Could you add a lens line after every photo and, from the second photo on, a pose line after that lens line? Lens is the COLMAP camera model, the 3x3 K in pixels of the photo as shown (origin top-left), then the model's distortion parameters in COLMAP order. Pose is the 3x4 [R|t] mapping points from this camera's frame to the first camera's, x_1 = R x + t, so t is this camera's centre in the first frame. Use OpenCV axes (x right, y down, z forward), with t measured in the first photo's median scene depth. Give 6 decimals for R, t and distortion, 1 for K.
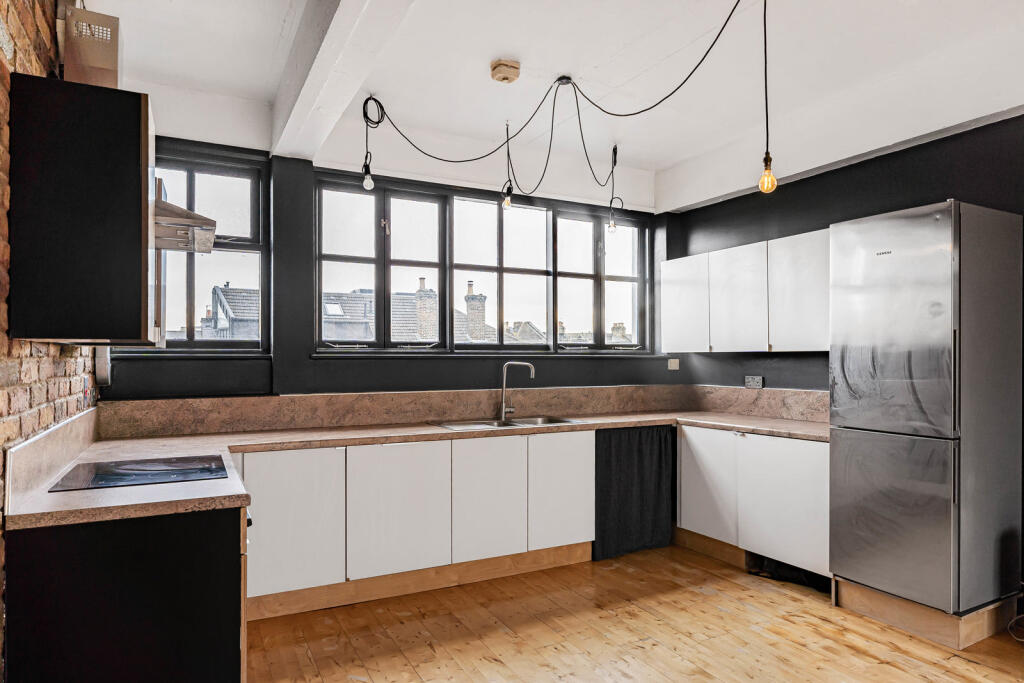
lens RADIAL K [[613.5, 0, 509.9], [0, 613.5, 352.2], [0, 0, 1]] dist [-0.004504, -0.000818]
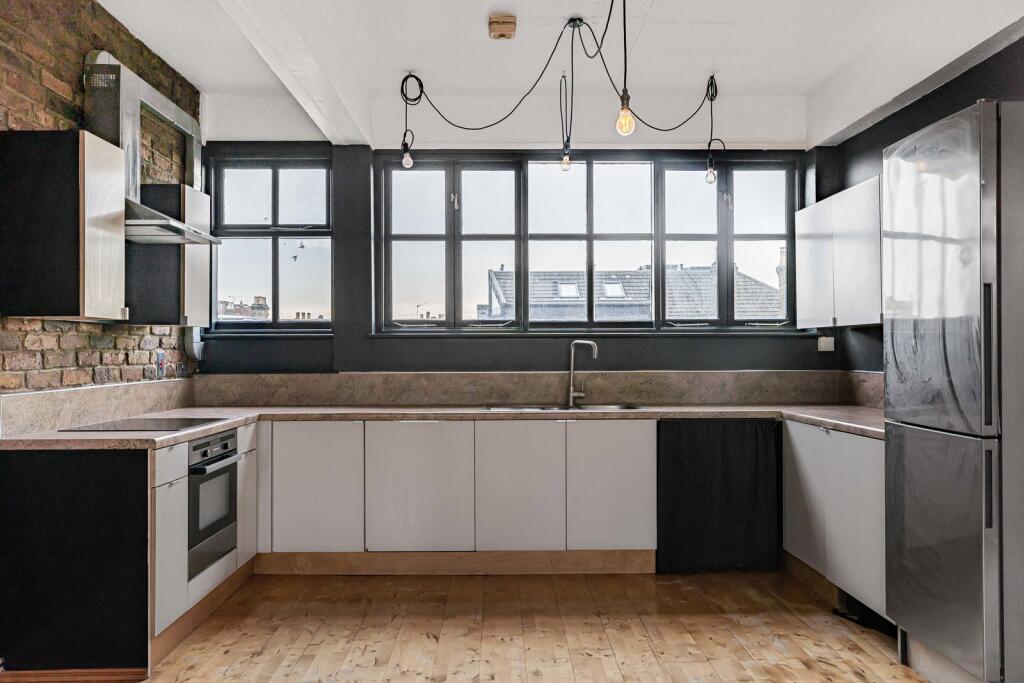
lens RADIAL K [[749.5, 0, 512.0], [0, 749.5, 341.5], [0, 0, 1]] dist [-0.002389, 0.004543]
pose [[0.895101, -0.007195, -0.445805, 0.445500], [0.007211, 0.999973, -0.001661, 0.020353], [0.445805, -0.001728, 0.895129, -0.017030]]
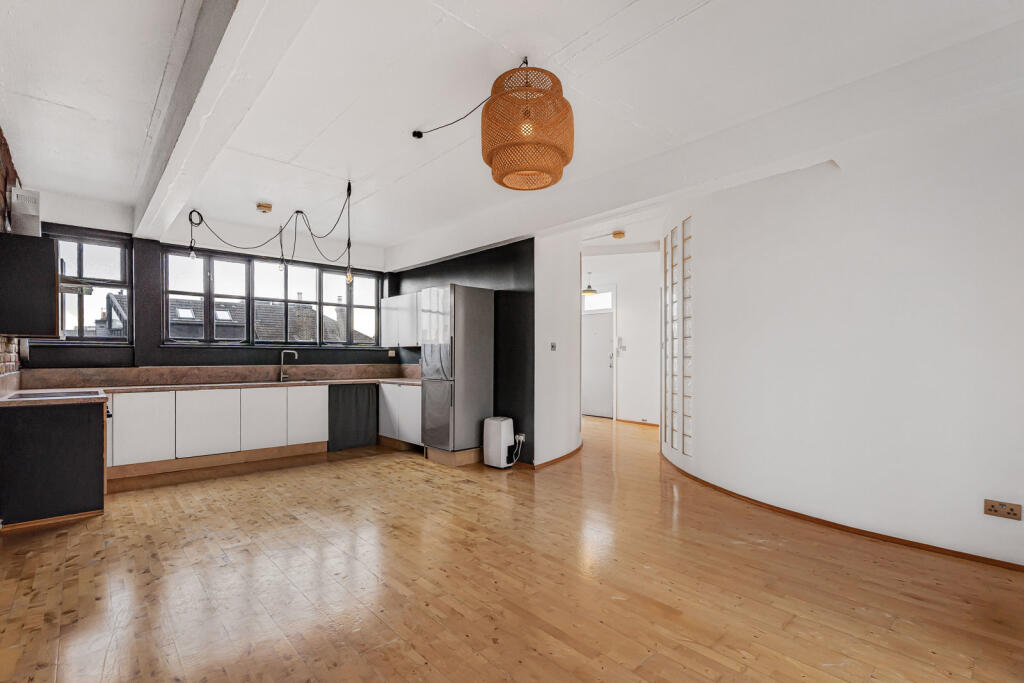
lens RADIAL K [[466.4, 0, 513.2], [0, 466.4, 360.3], [0, 0, 1]] dist [0.000430, -0.000376]
pose [[0.966016, 0.001840, 0.258475, 0.343479], [-0.006569, 0.999826, 0.017432, 0.017243], [-0.258398, -0.018538, 0.965861, -0.639689]]
